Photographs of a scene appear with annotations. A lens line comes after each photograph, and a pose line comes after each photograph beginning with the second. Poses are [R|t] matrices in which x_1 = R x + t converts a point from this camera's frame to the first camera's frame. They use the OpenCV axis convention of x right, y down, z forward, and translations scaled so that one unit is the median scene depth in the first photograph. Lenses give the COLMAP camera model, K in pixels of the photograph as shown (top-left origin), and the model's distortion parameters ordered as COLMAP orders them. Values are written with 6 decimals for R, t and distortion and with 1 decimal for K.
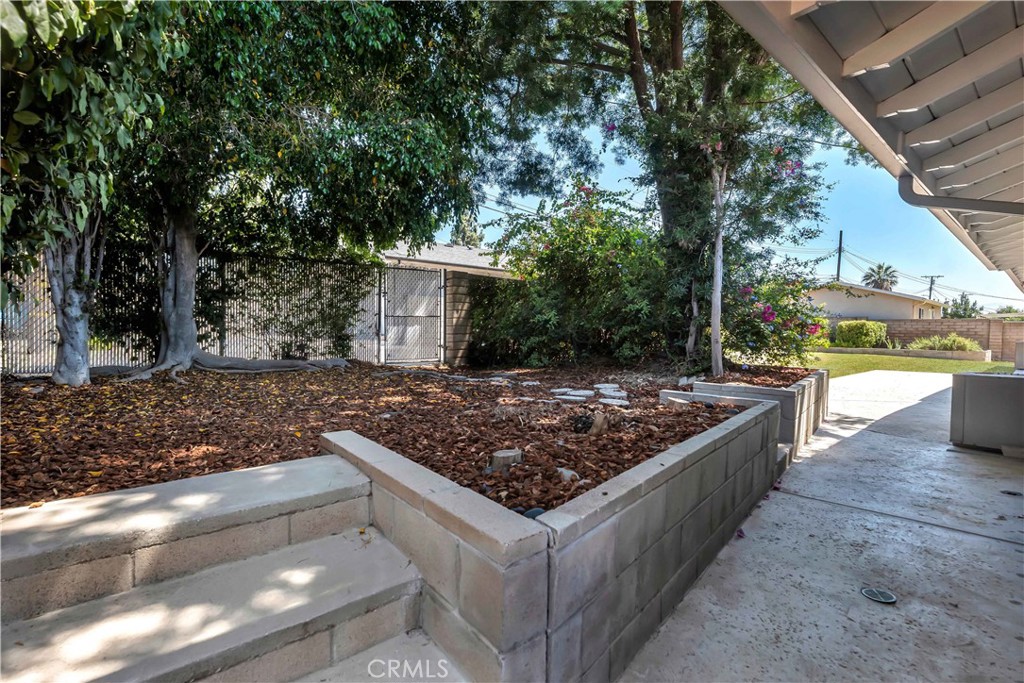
lens RADIAL K [[452.6, 0, 512.0], [0, 452.6, 341.5], [0, 0, 1]] dist [0.002761, 0.000145]
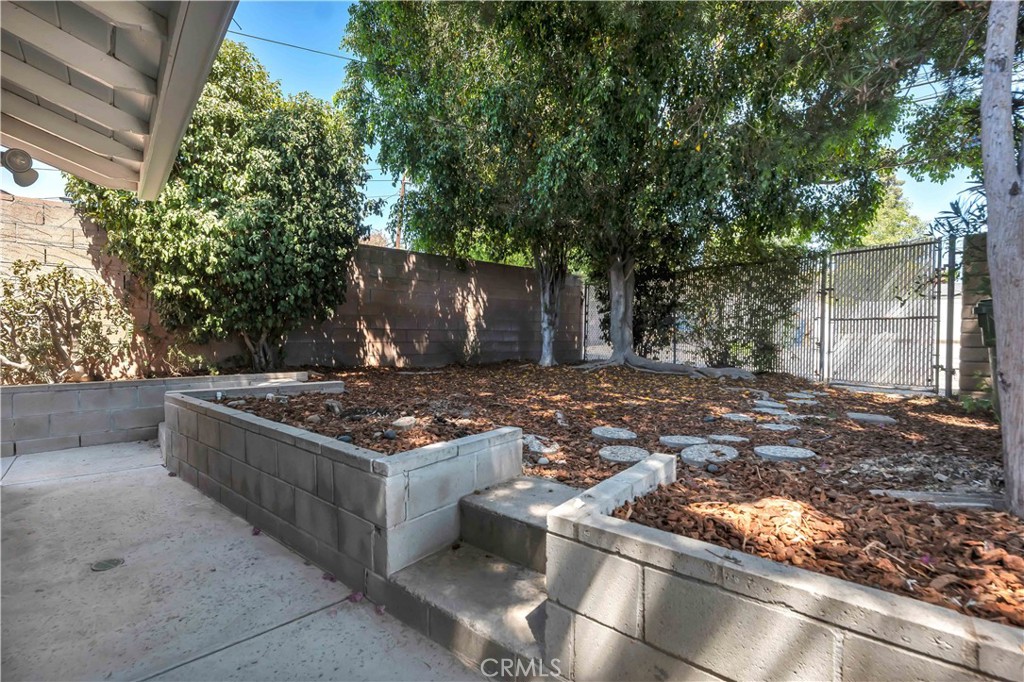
lens RADIAL K [[452.6, 0, 512.0], [0, 452.6, 341.0], [0, 0, 1]] dist [0.002761, 0.000145]
pose [[0.030345, 0.014456, -0.999435, 0.481580], [-0.037351, 0.999213, 0.013319, -0.012762], [0.998841, 0.036926, 0.030861, 0.479036]]
